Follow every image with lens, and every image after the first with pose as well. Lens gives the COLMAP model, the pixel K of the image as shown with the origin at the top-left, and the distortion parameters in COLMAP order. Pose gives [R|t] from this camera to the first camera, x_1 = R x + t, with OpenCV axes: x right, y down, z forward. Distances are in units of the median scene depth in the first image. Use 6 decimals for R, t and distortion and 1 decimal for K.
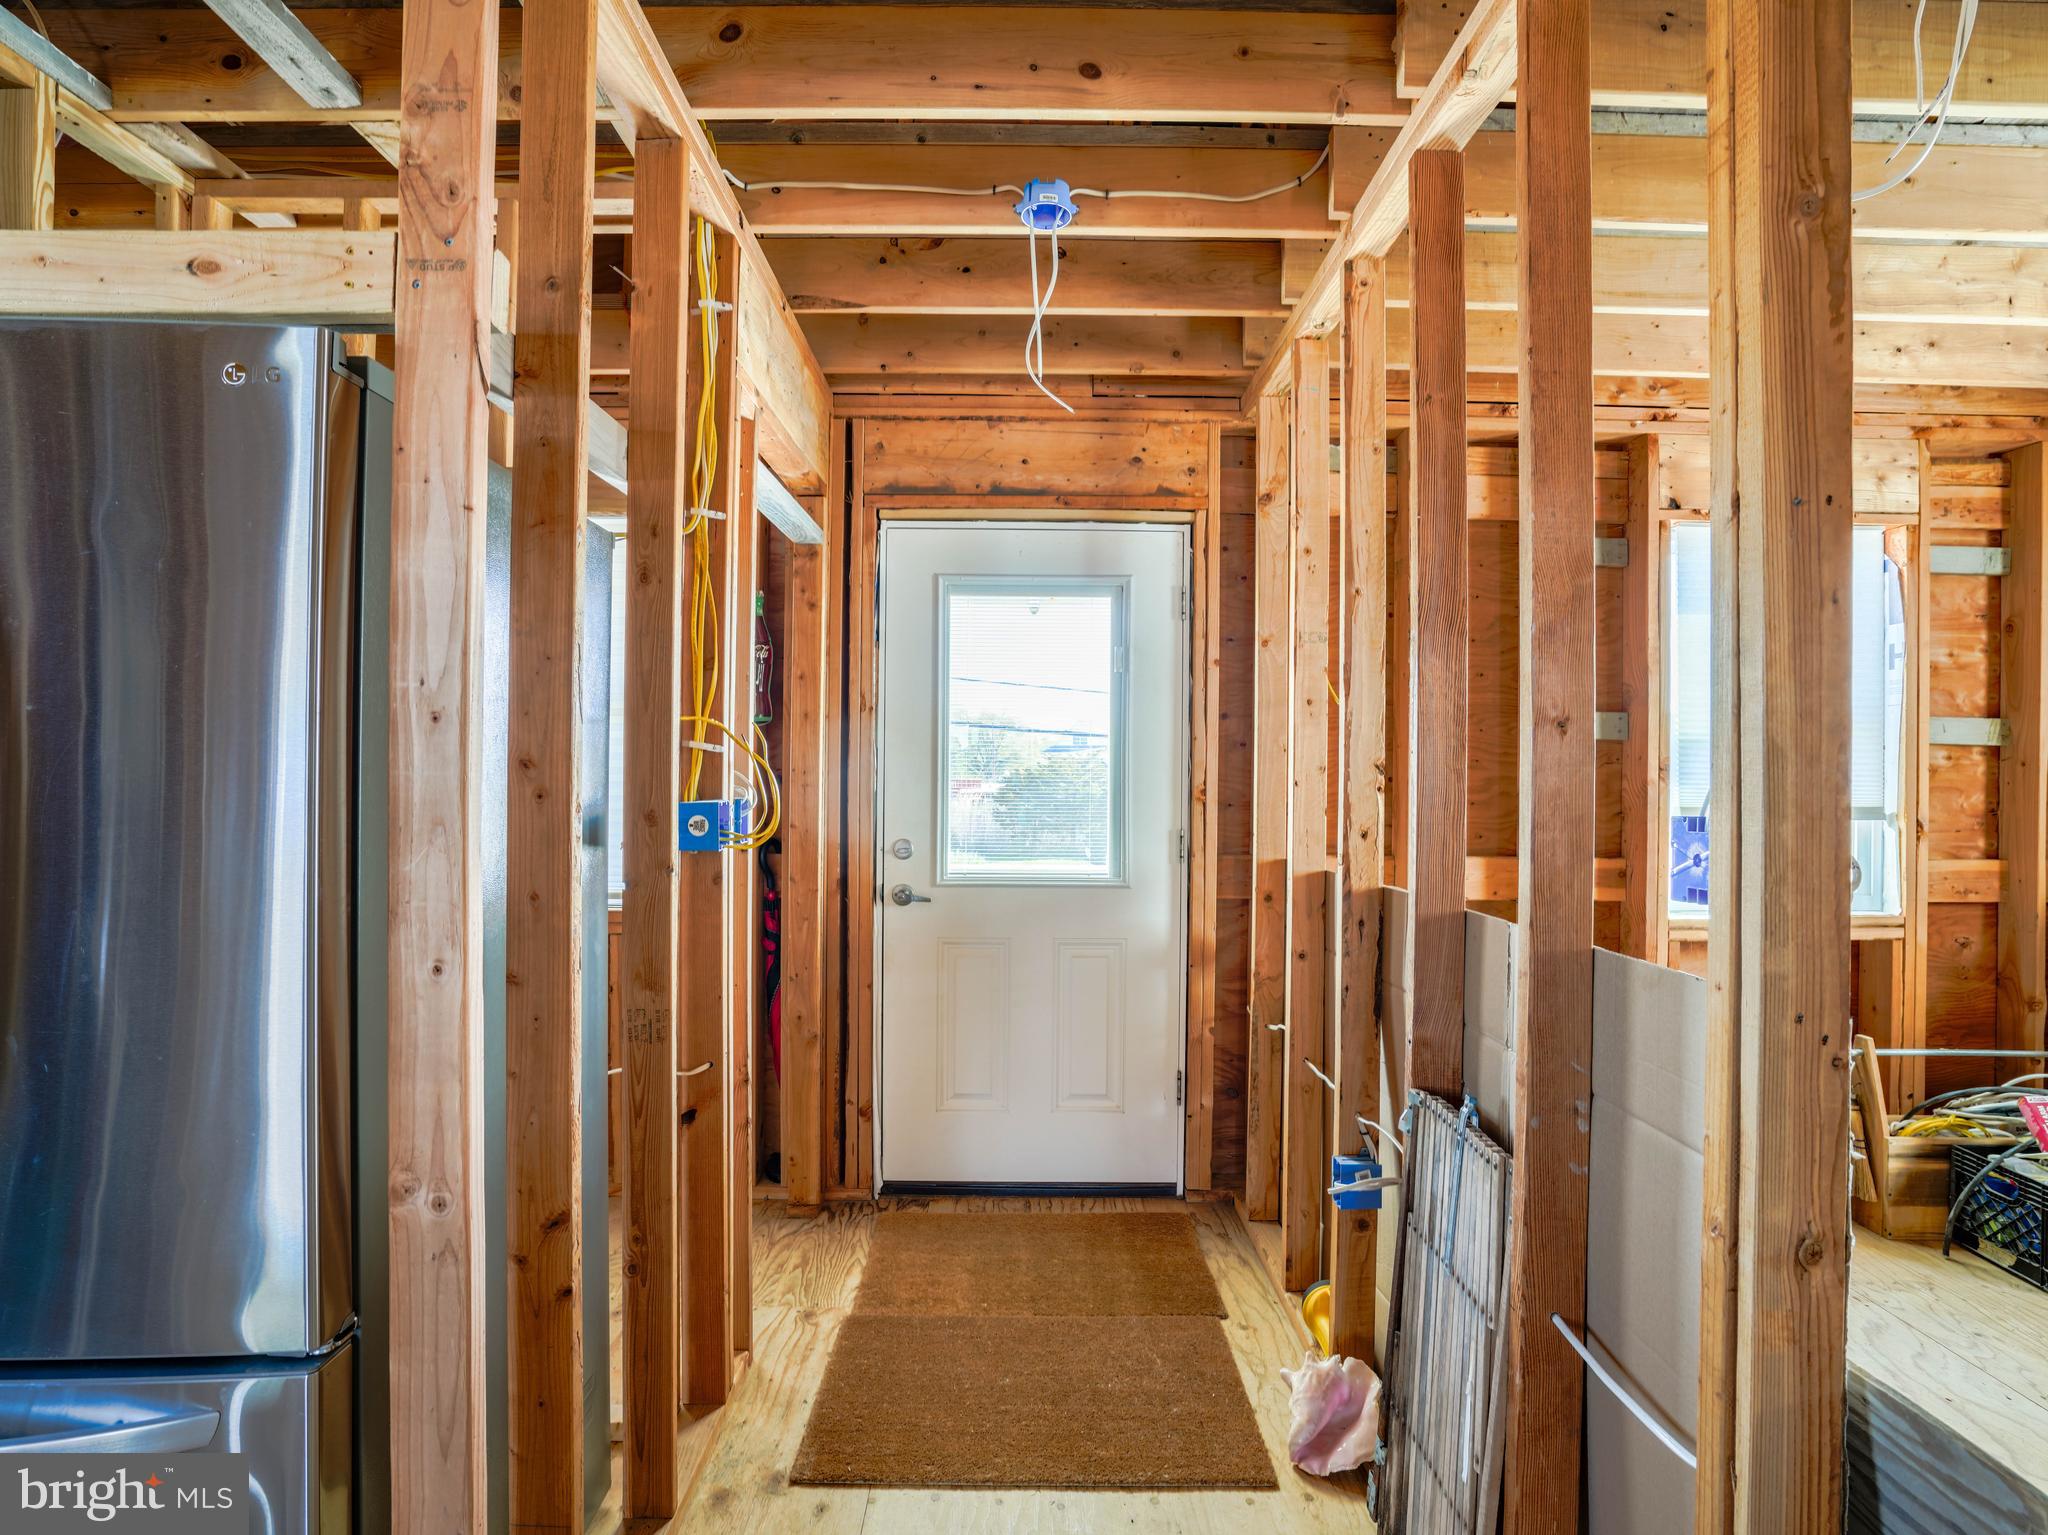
lens RADIAL K [[1049.4, 0, 1024.0], [0, 1049.4, 767.5], [0, 0, 1]] dist [-0.017732, 0.000459]
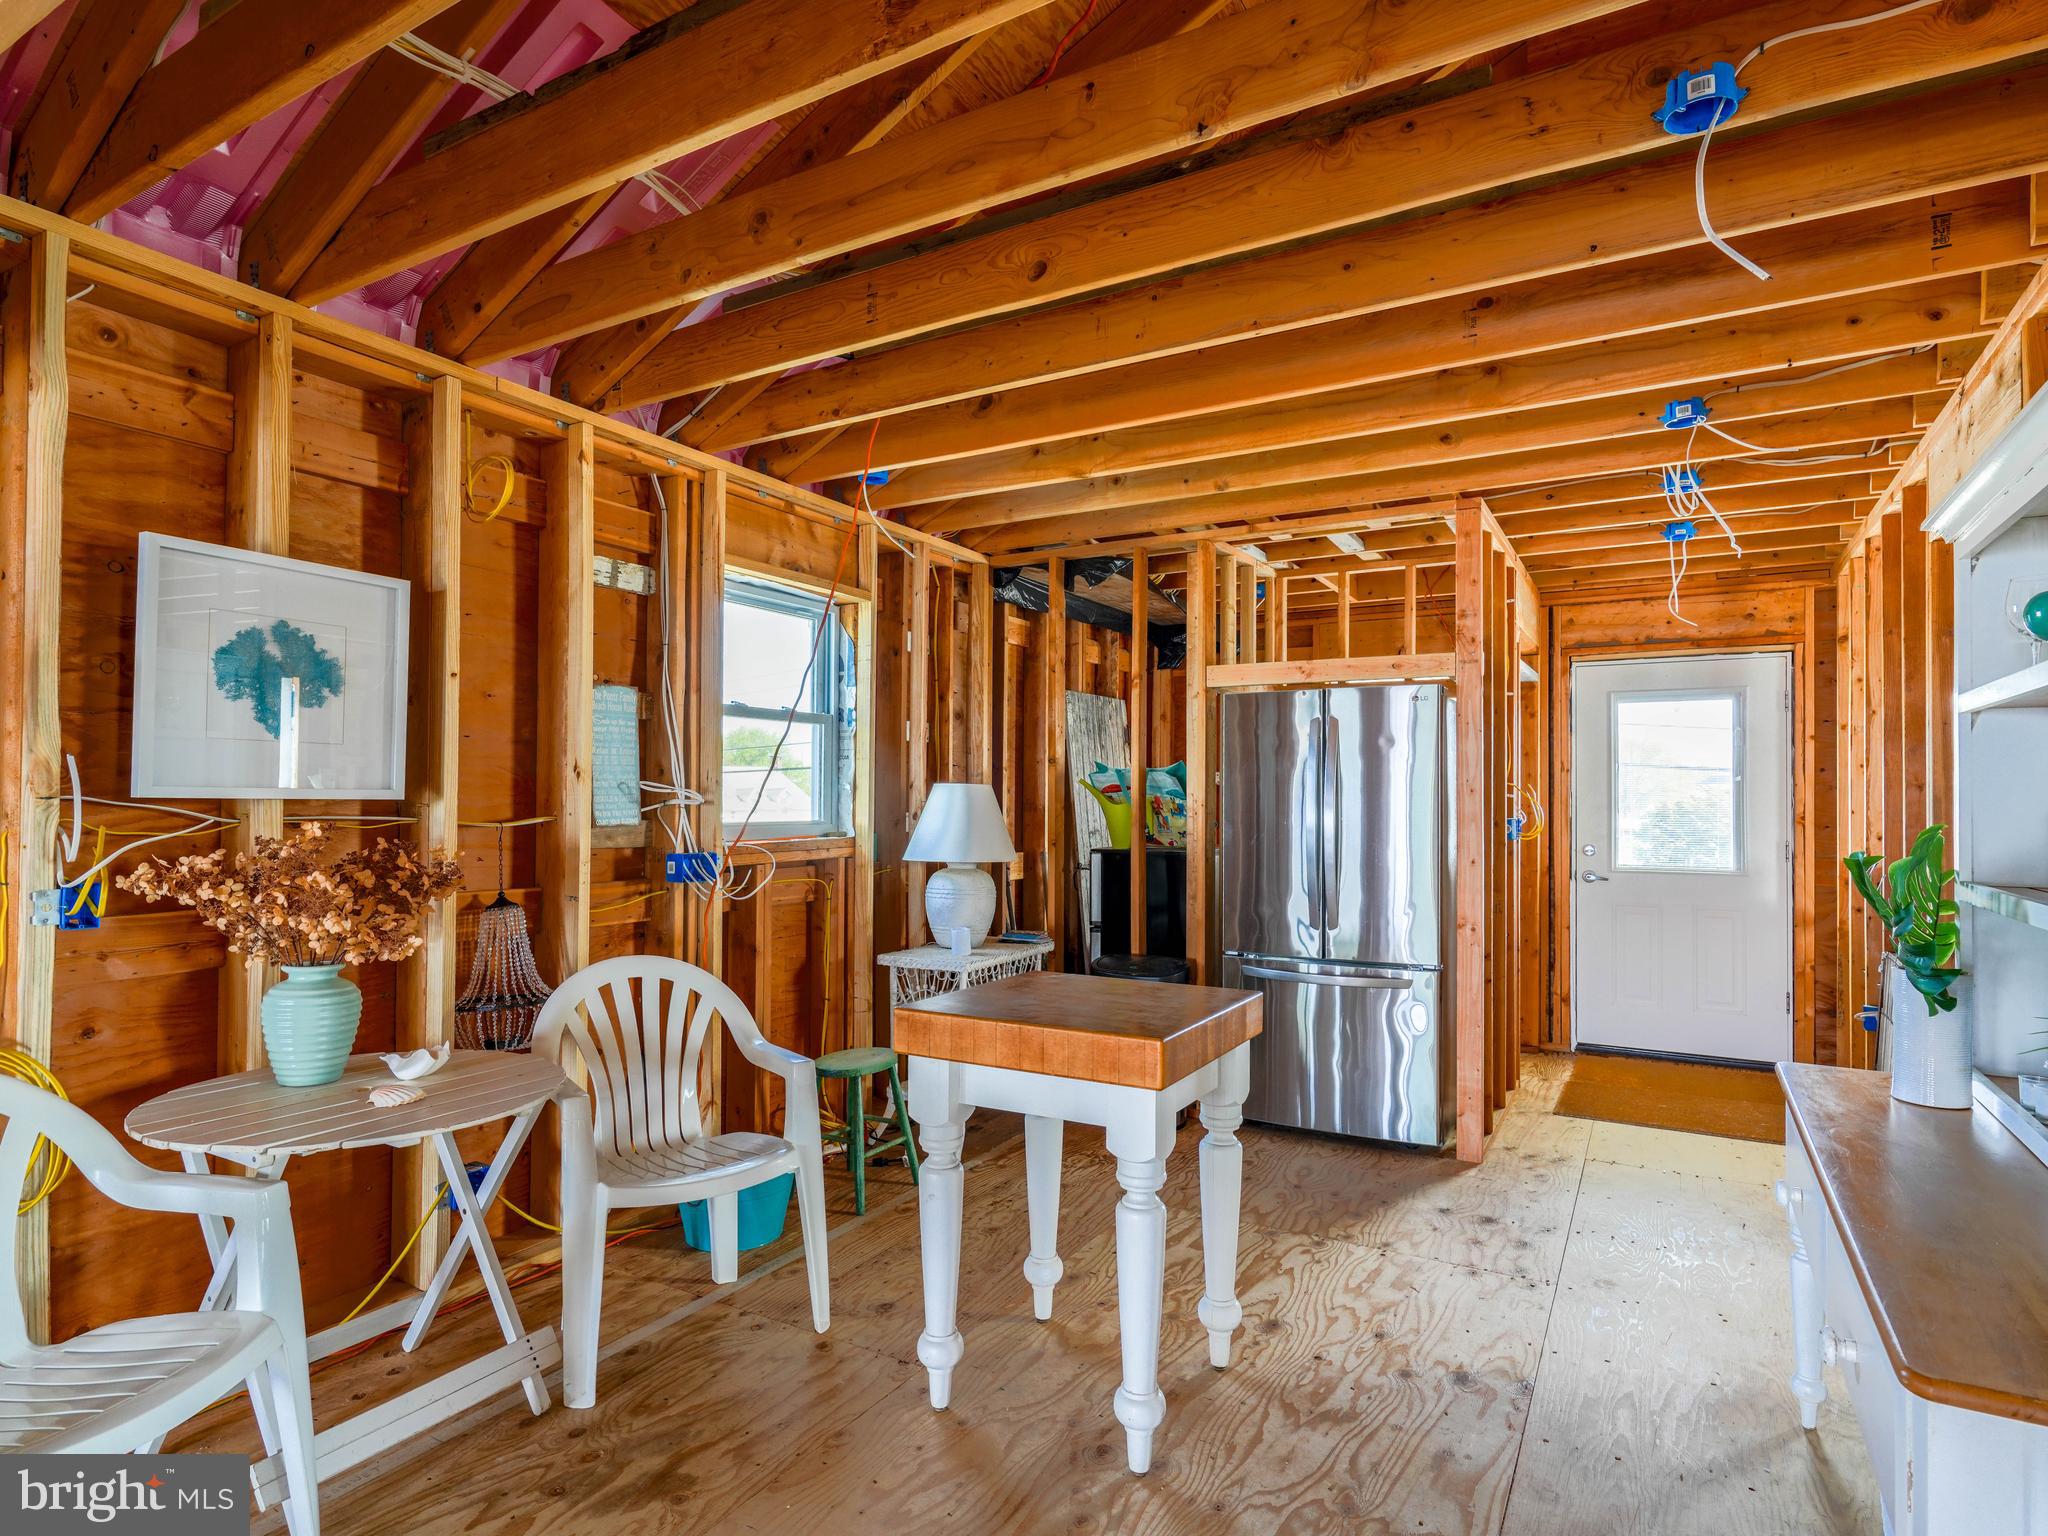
lens RADIAL K [[1004.7, 0, 1024.2], [0, 1004.7, 786.9], [0, 0, 1]] dist [-0.001659, -0.000447]
pose [[0.839909, -0.010835, -0.542619, 0.003209], [0.003384, 0.999886, -0.014729, -0.005752], [0.542716, 0.010535, 0.839850, -0.929789]]
